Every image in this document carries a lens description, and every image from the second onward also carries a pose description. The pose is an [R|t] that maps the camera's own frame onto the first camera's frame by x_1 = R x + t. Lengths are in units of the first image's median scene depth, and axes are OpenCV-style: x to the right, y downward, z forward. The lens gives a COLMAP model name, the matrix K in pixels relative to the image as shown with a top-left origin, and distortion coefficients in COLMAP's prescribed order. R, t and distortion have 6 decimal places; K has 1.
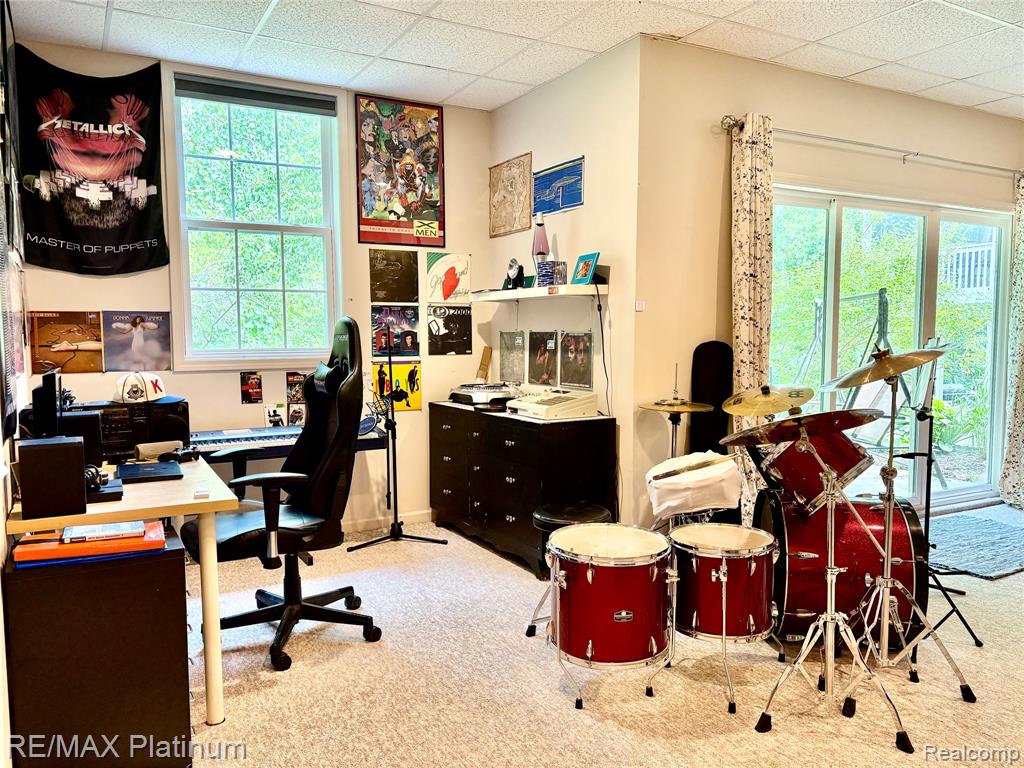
lens RADIAL K [[773.2, 0, 511.3], [0, 773.2, 389.7], [0, 0, 1]] dist [0.035628, -0.033309]
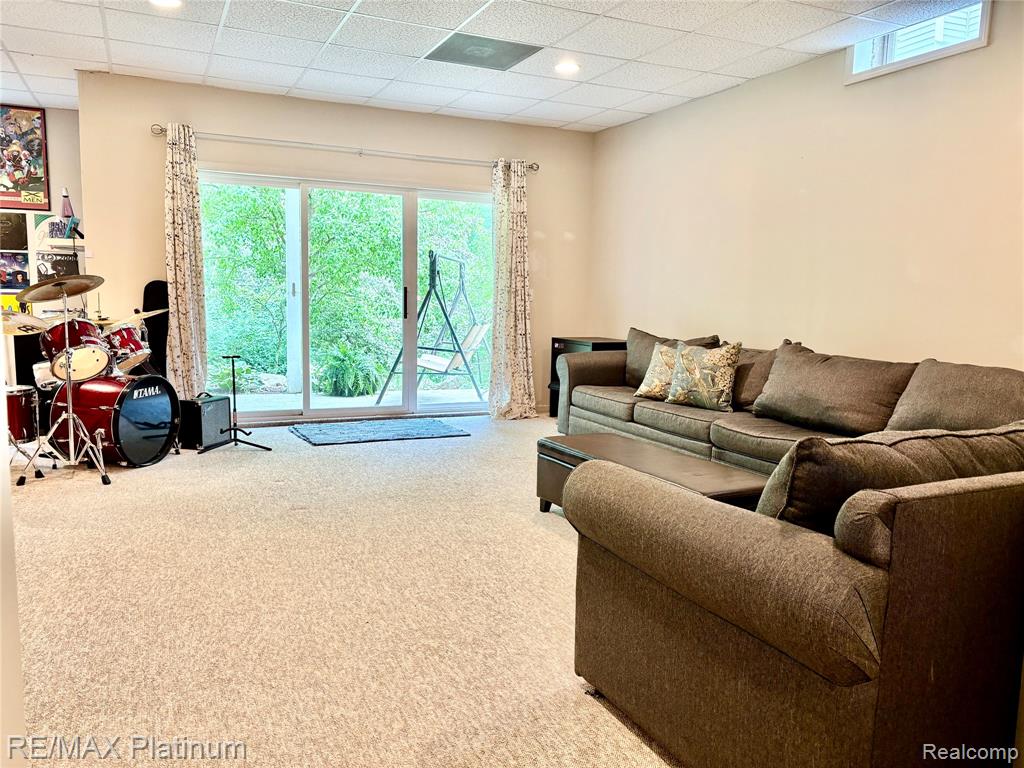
lens RADIAL K [[773.2, 0, 512.3], [0, 773.2, 384.1], [0, 0, 1]] dist [0.035628, -0.033309]
pose [[0.996191, 0.032416, -0.080955, 0.888383], [-0.029038, 0.998672, 0.042558, 0.043468], [0.082227, -0.040045, 0.995809, -0.345711]]
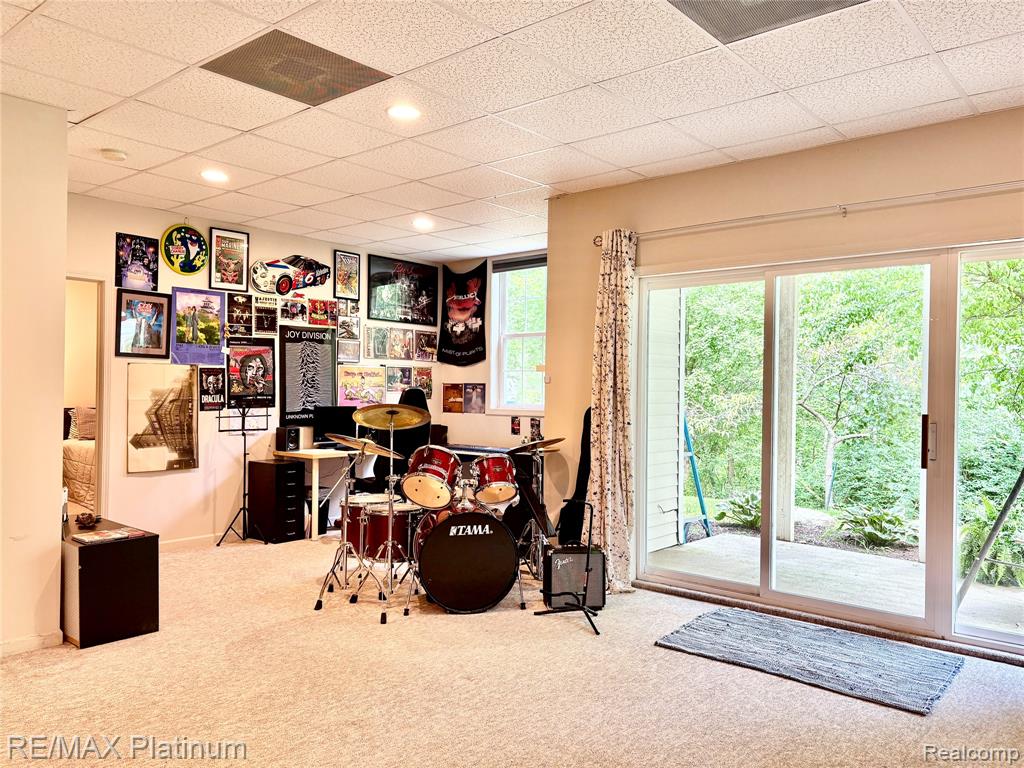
lens RADIAL K [[773.2, 0, 511.3], [0, 773.2, 381.5], [0, 0, 1]] dist [0.035628, -0.033309]
pose [[0.334422, -0.004220, -0.942414, 1.214568], [-0.084980, 0.995781, -0.034615, -0.037865], [0.938584, 0.091663, 0.332652, 0.364438]]
